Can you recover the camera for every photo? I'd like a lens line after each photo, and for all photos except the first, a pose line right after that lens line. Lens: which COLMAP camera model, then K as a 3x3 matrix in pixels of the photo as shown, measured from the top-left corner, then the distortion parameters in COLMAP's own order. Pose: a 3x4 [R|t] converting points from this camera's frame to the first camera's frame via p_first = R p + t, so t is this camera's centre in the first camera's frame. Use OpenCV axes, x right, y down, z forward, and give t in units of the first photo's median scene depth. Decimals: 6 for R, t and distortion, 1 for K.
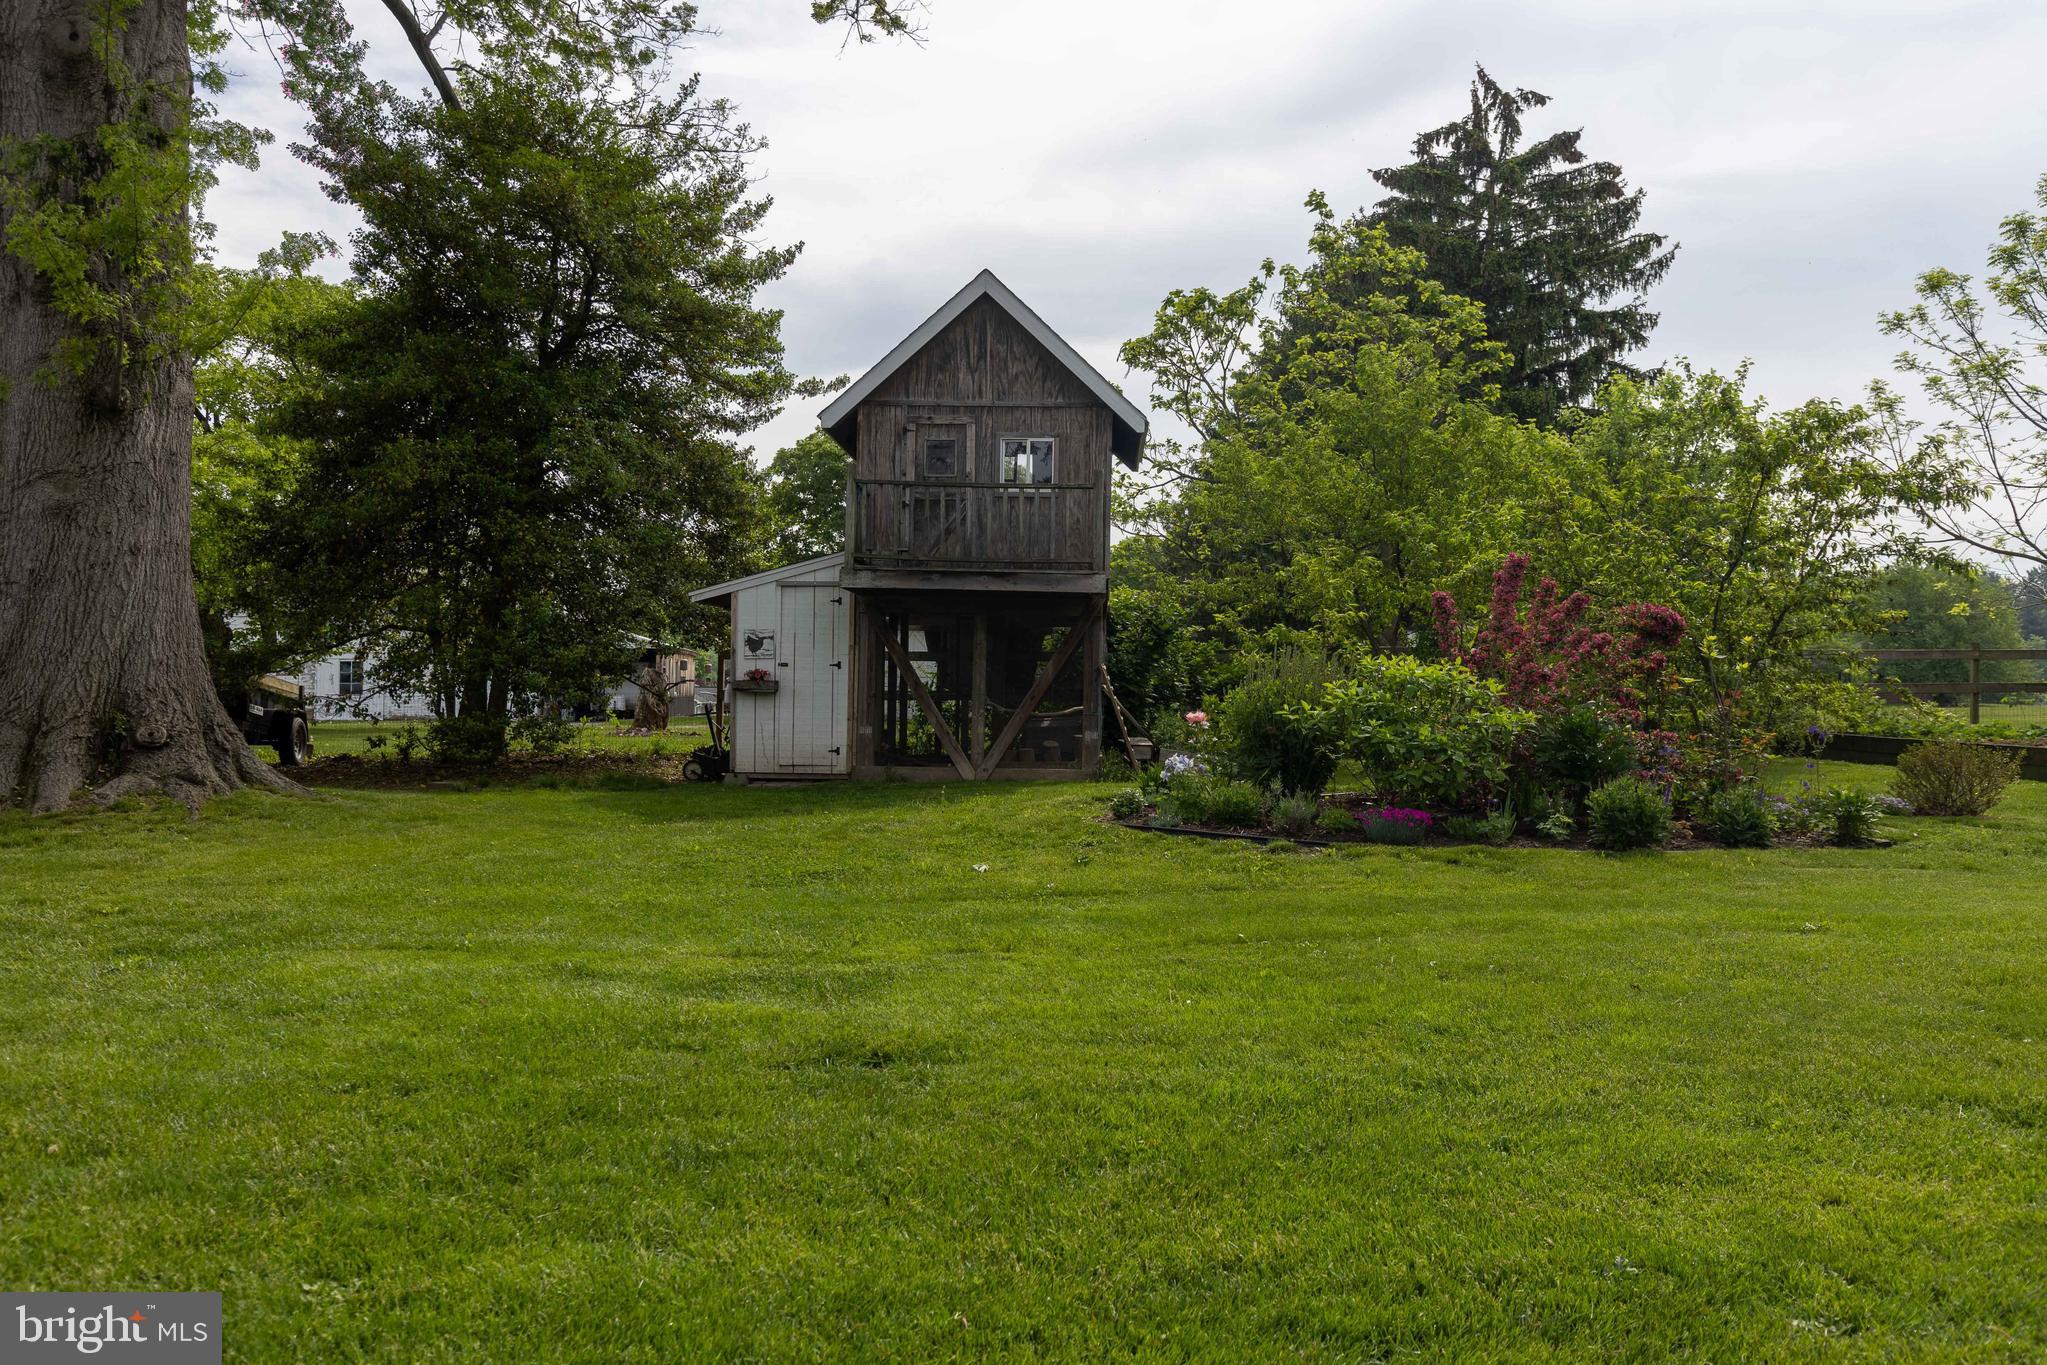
lens RADIAL K [[1674.3, 0, 1022.8], [0, 1674.3, 679.7], [0, 0, 1]] dist [0.004025, -0.000208]
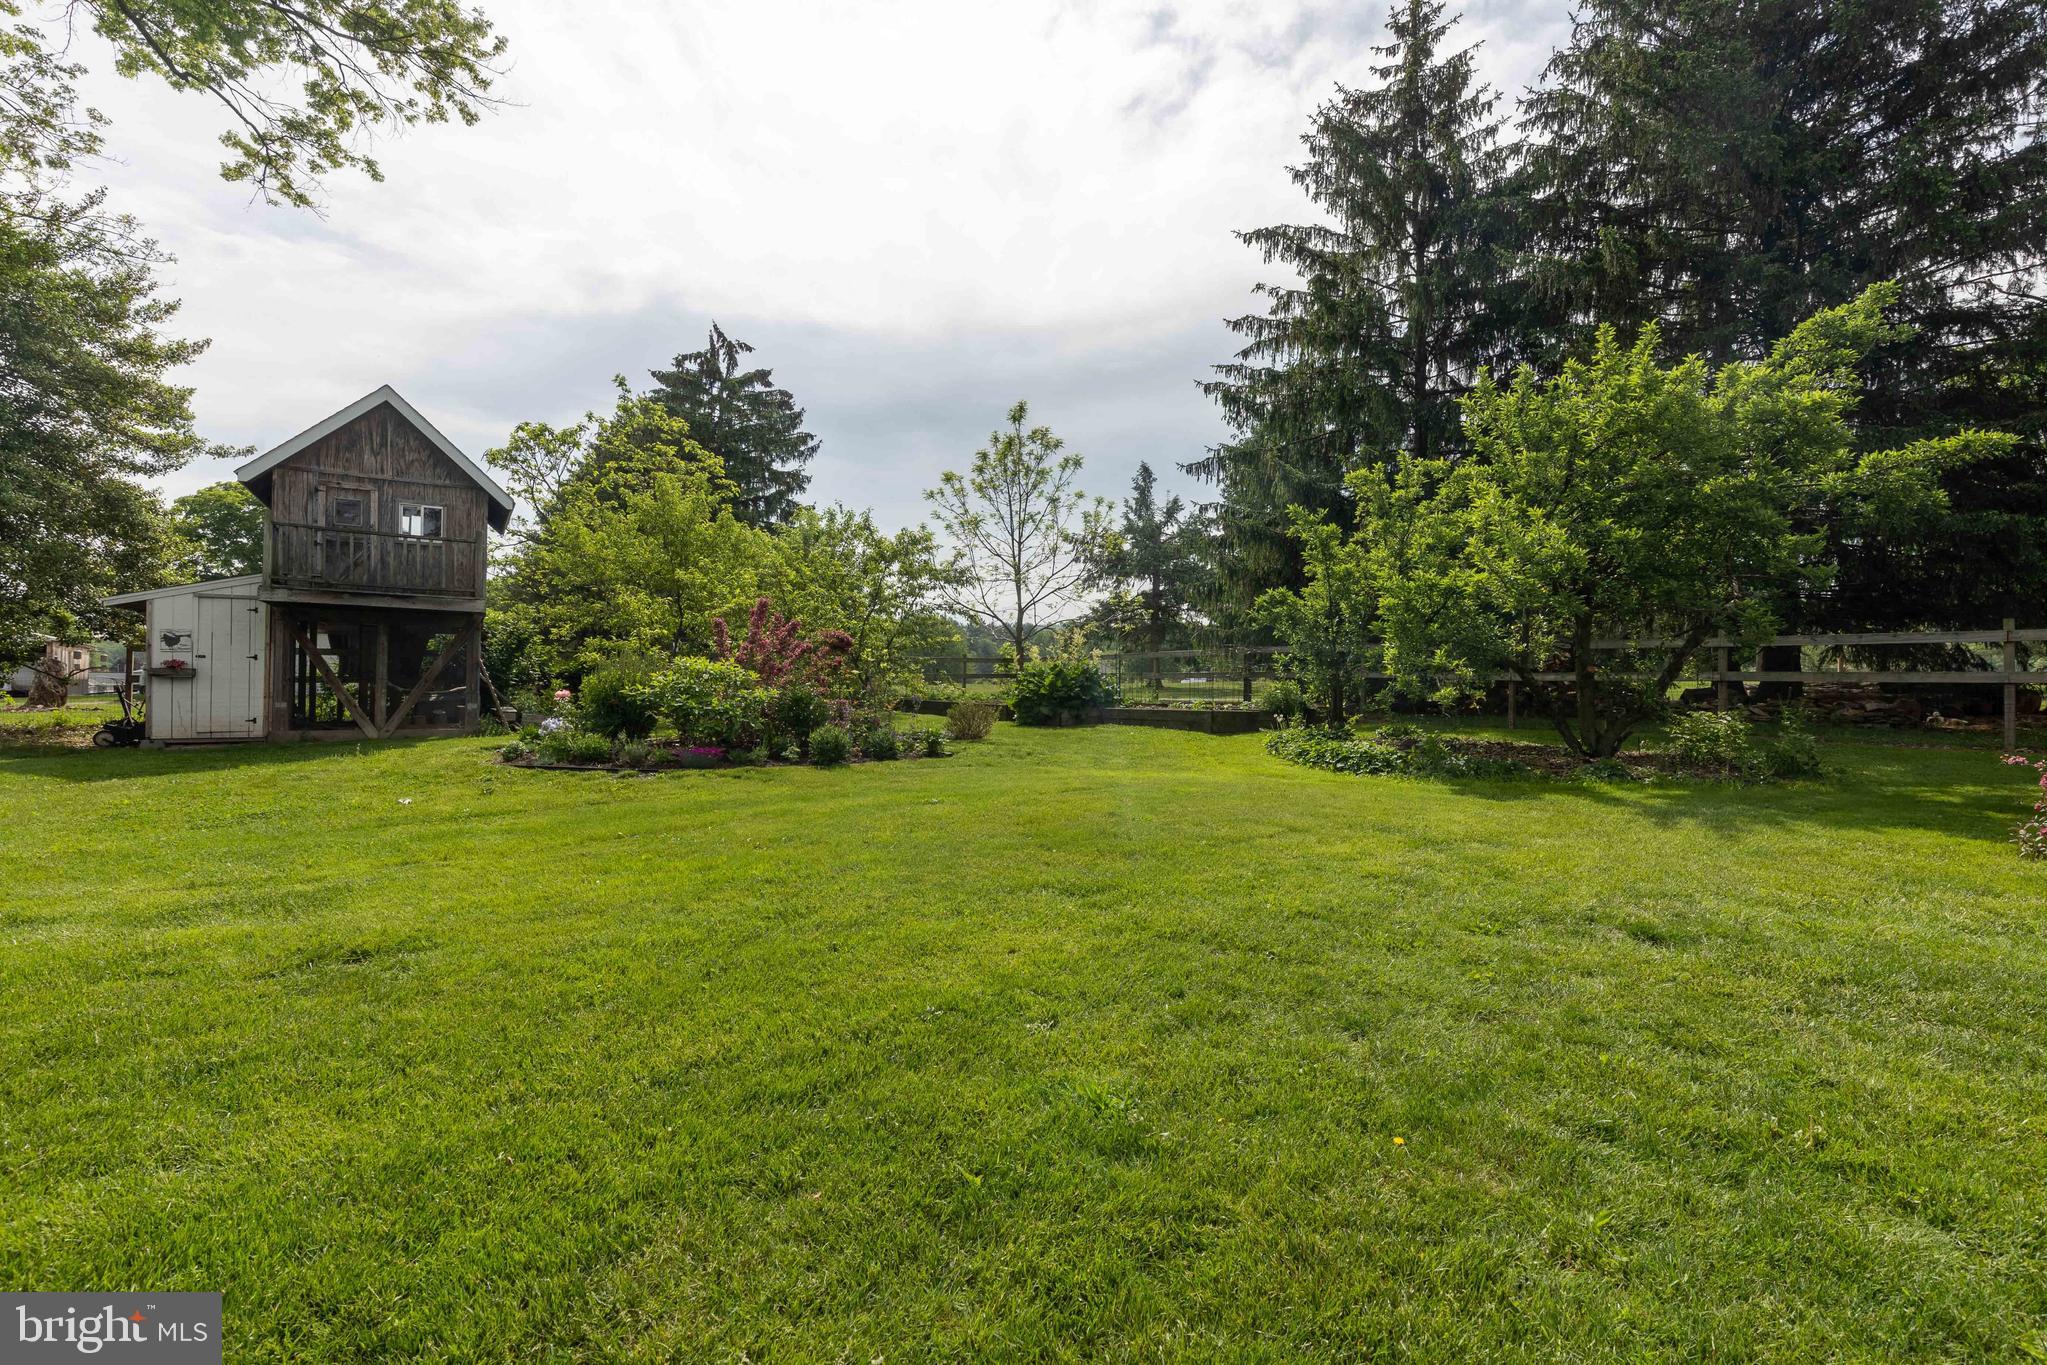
lens RADIAL K [[919.8, 0, 1026.1], [0, 919.8, 683.2], [0, 0, 1]] dist [0.002690, 0.000159]
pose [[0.823959, -0.001522, 0.566648, -0.019379], [-0.006274, 0.999911, 0.011808, -0.000557], [-0.566615, -0.013284, 0.823876, 0.030922]]
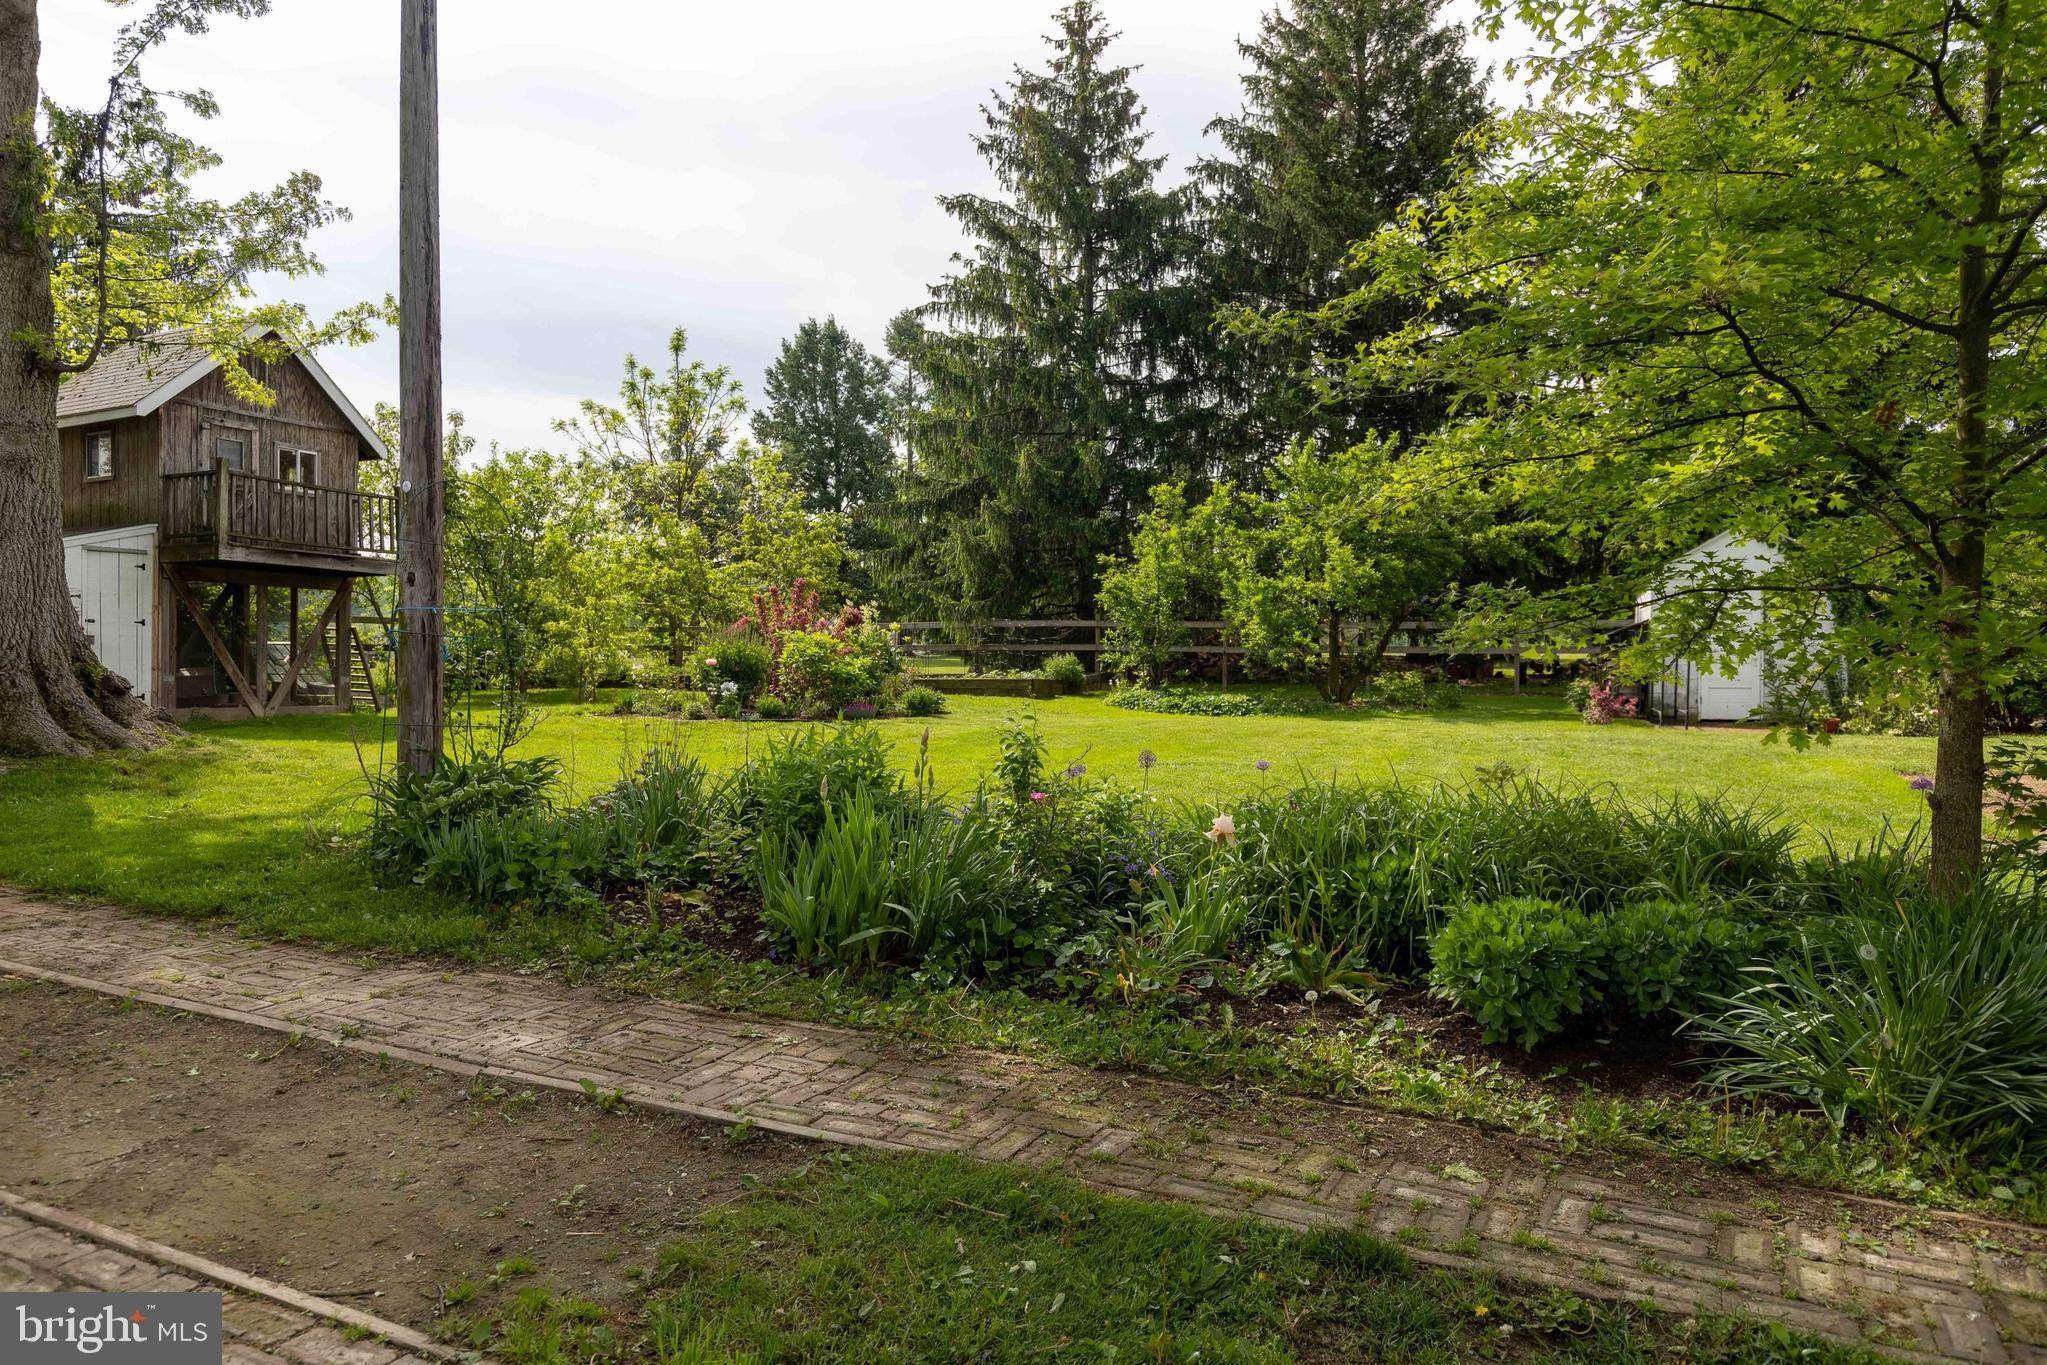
lens RADIAL K [[1292.5, 0, 1020.9], [0, 1292.5, 669.9], [0, 0, 1]] dist [0.004691, 0.000532]
pose [[0.414248, -0.010746, 0.910101, -0.709796], [-0.010794, 0.999802, 0.016718, 0.002683], [-0.910100, -0.016749, 0.414050, 0.083214]]
